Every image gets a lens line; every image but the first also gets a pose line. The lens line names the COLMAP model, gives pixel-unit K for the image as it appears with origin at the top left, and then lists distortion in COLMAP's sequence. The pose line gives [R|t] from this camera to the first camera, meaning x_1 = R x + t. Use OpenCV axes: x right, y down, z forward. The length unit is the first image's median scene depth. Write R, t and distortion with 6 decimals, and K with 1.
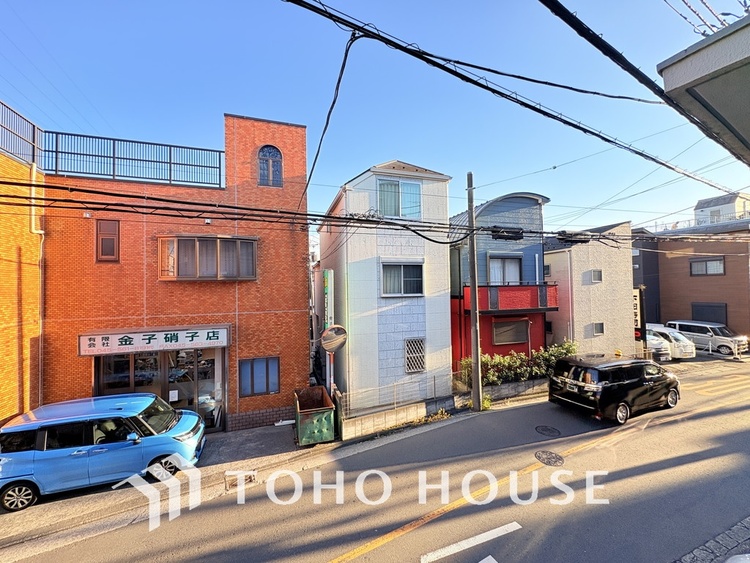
lens RADIAL K [[300.0, 0, 373.5], [0, 300.0, 282.4], [0, 0, 1]] dist [-0.002852, 0.000310]
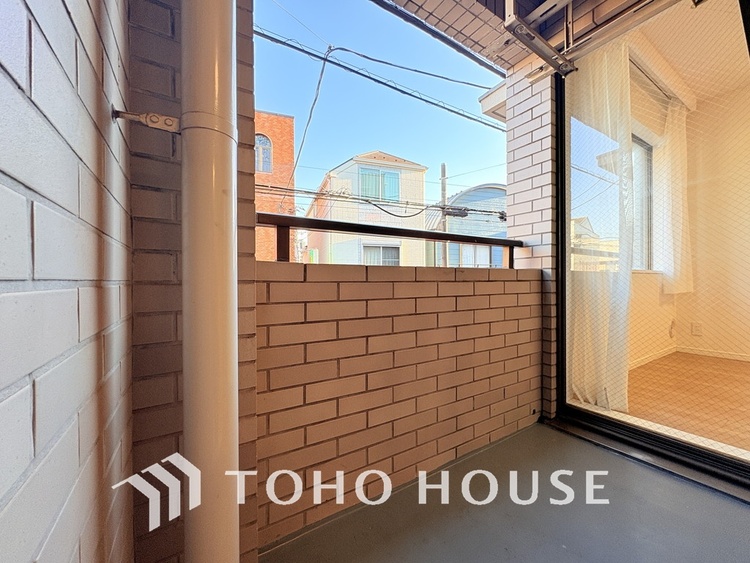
lens RADIAL K [[300.0, 0, 374.7], [0, 300.0, 281.4], [0, 0, 1]] dist [-0.002852, 0.000310]
pose [[0.999224, 0.008143, 0.038545, 0.029539], [-0.009045, 0.999688, 0.023287, 0.044731], [-0.038343, -0.023618, 0.998985, -0.104787]]
